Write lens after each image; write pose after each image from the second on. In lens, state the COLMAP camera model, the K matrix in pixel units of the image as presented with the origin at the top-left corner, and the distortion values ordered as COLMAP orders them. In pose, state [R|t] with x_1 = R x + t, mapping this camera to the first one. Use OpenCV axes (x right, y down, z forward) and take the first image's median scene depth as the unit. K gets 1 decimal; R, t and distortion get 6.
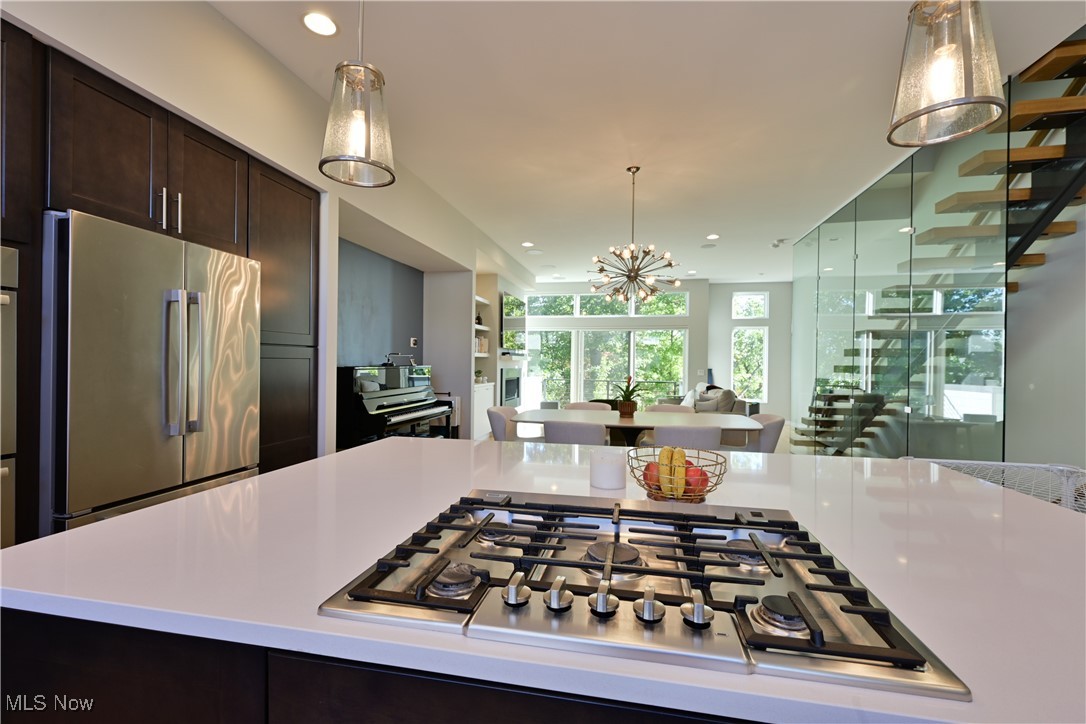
lens RADIAL K [[460.0, 0, 541.5], [0, 460.0, 362.8], [0, 0, 1]] dist [-0.002220, -0.000541]
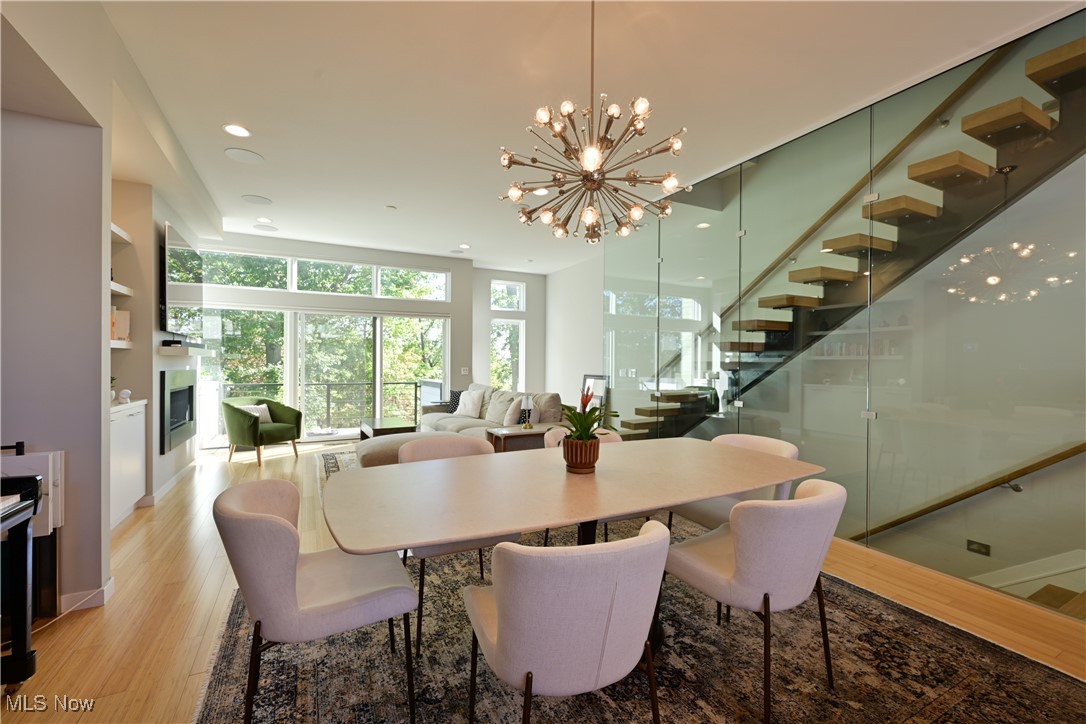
lens RADIAL K [[460.0, 0, 540.6], [0, 460.0, 365.4], [0, 0, 1]] dist [-0.002220, -0.000541]
pose [[0.788827, -0.011198, 0.614514, -0.059894], [0.003384, 0.999898, 0.013877, -0.000131], [-0.614606, -0.008867, 0.788784, 0.282889]]
